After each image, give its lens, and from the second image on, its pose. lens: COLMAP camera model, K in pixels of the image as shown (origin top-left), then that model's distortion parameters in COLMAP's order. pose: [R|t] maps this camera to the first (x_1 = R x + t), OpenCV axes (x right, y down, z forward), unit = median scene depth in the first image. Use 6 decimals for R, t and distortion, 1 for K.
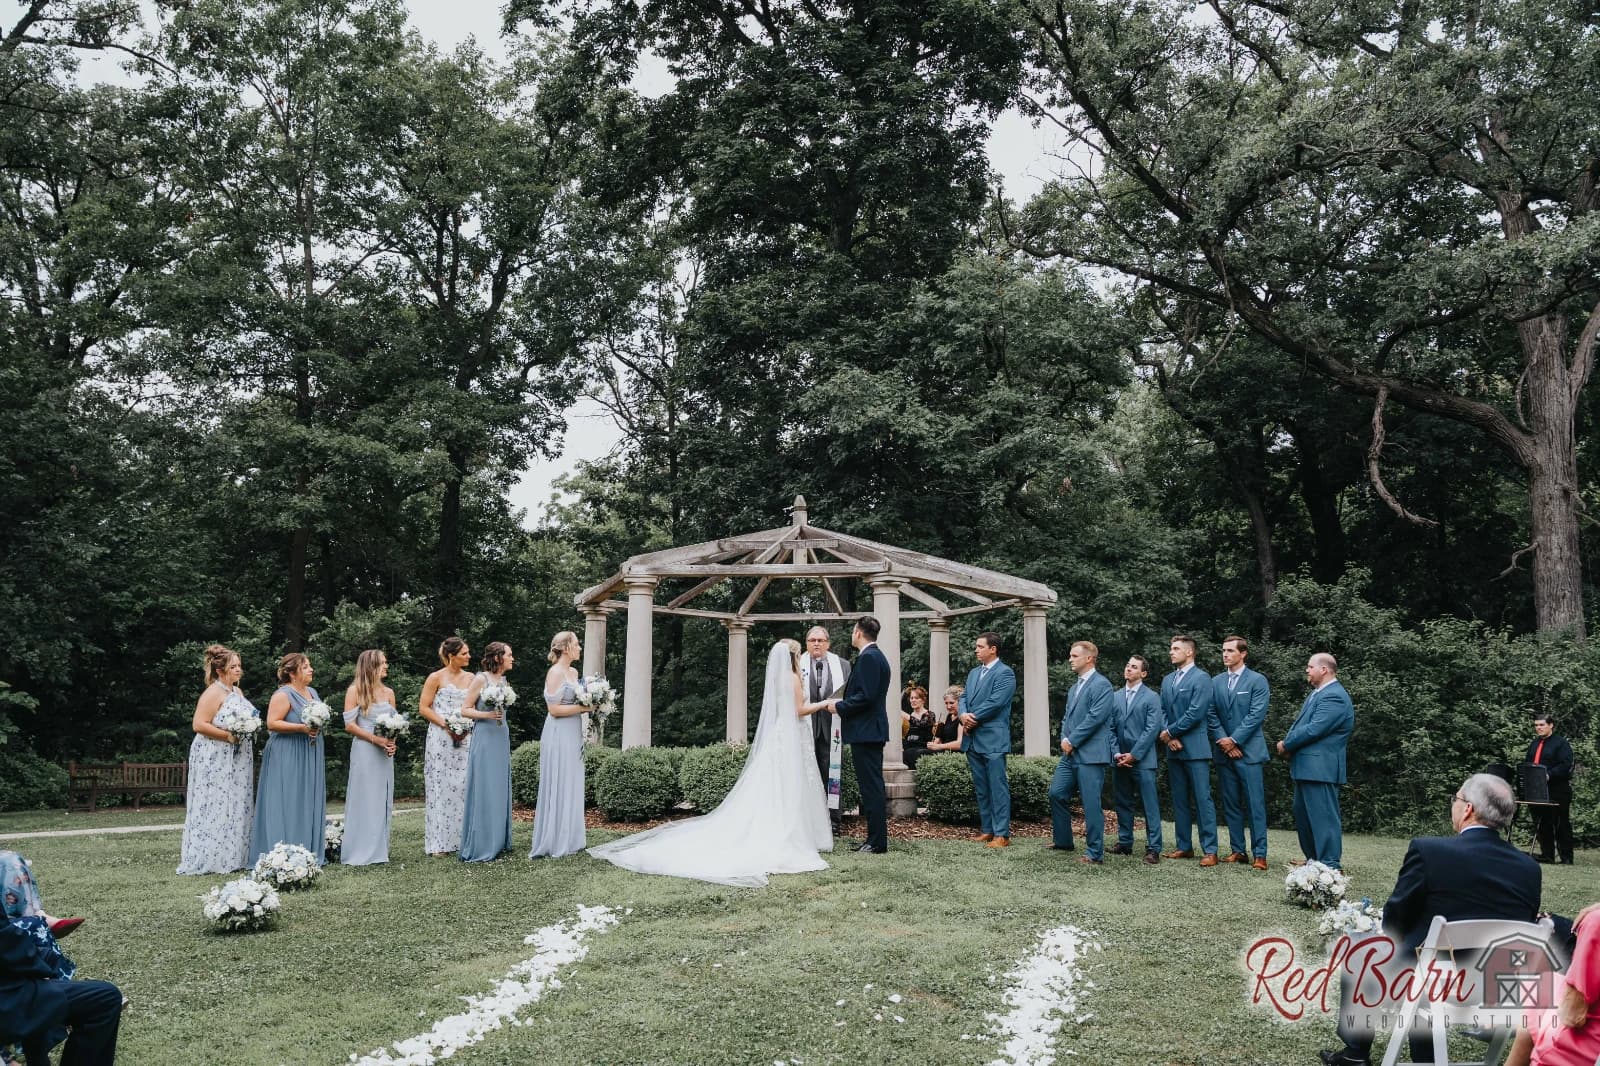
lens RADIAL K [[1770.7, 0, 800.0], [0, 1770.7, 533.0], [0, 0, 1]] dist [0.008535, 0.007723]
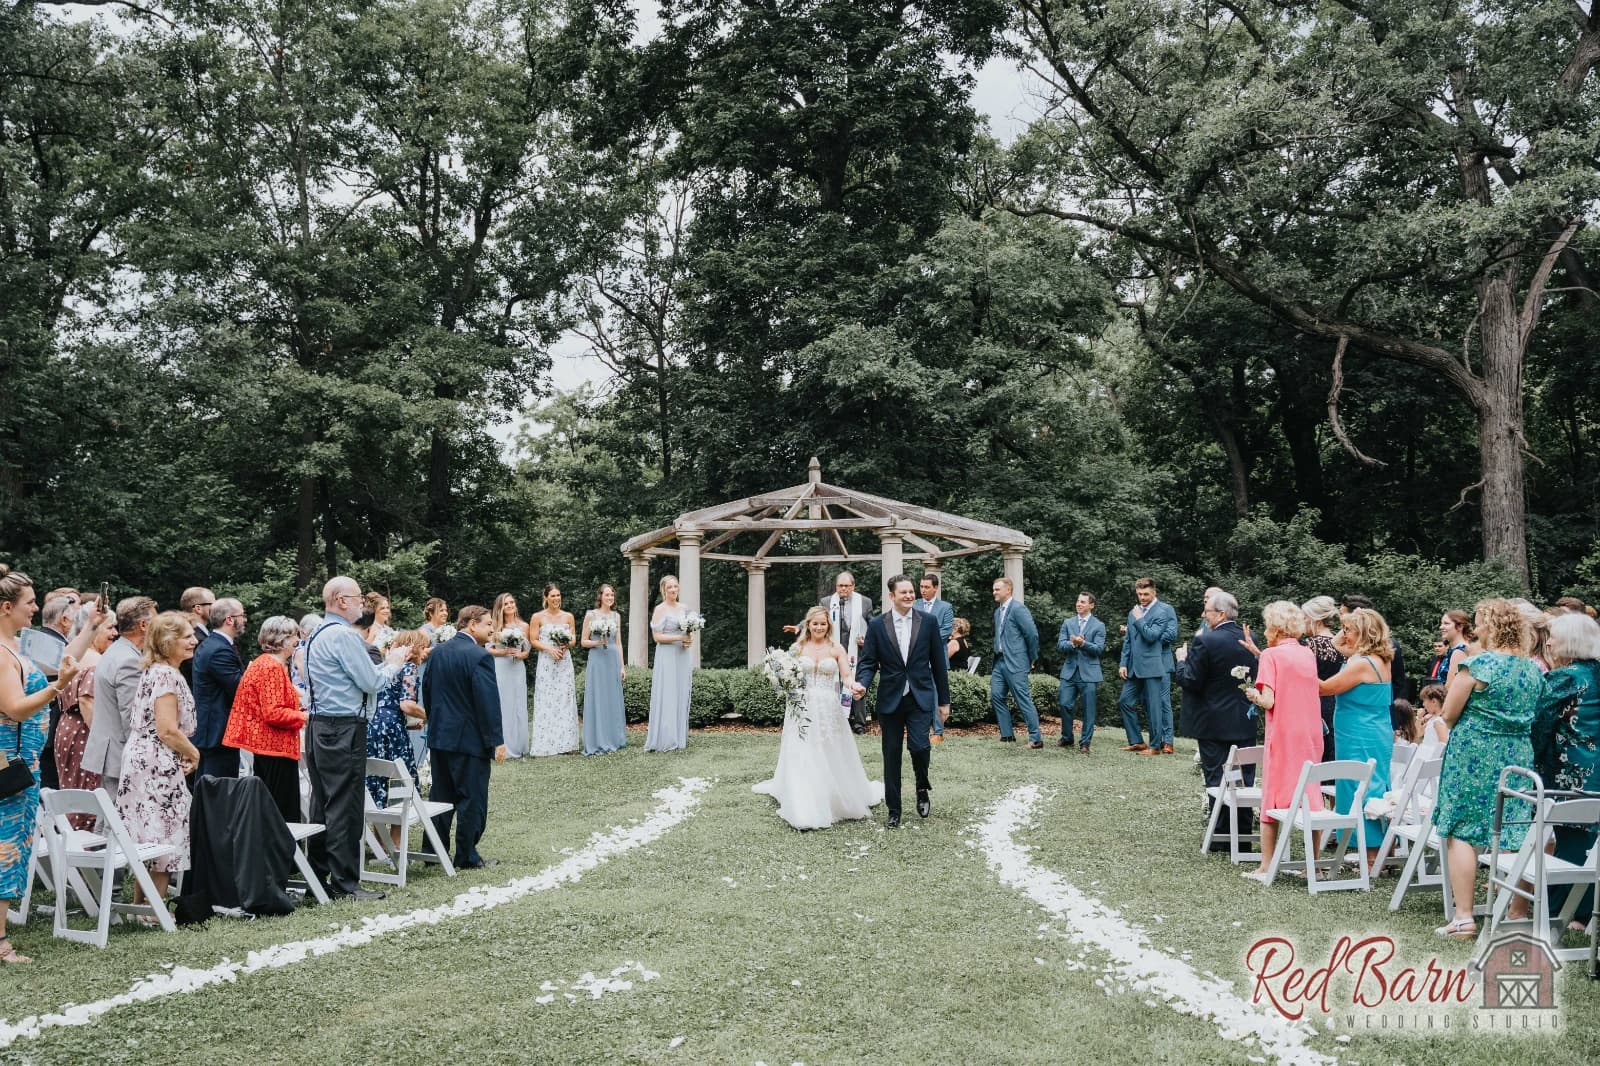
lens RADIAL K [[3385.3, 0, 754.4], [0, 3385.3, 535.3], [0, 0, 1]] dist [0.010342, -0.235192]
pose [[0.999209, -0.009604, 0.038583, -0.104780], [0.007365, 0.998303, 0.057759, -0.082100], [-0.039072, -0.057430, 0.997585, -1.023800]]
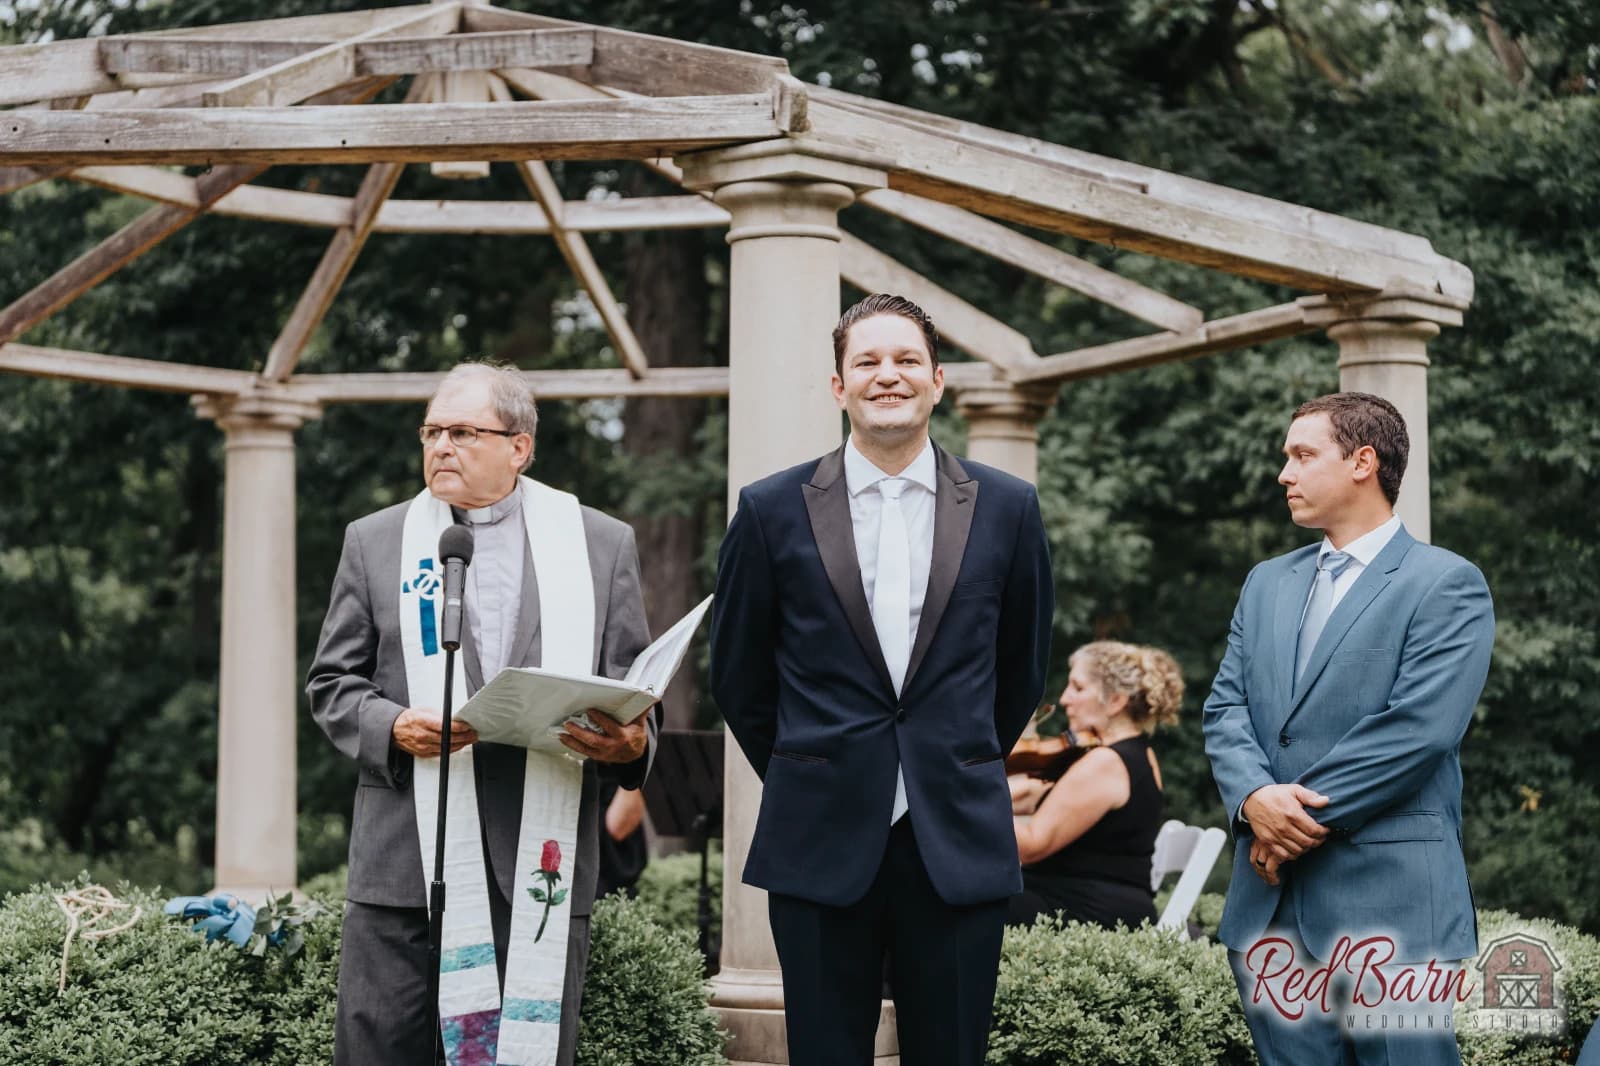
lens RADIAL K [[3385.3, 0, 754.4], [0, 3385.3, 535.3], [0, 0, 1]] dist [0.010342, -0.235192]
pose [[0.999851, 0.001248, 0.017243, 0.027826], [-0.002172, 0.998557, 0.053657, 0.036701], [-0.017151, -0.053687, 0.998411, 0.415718]]
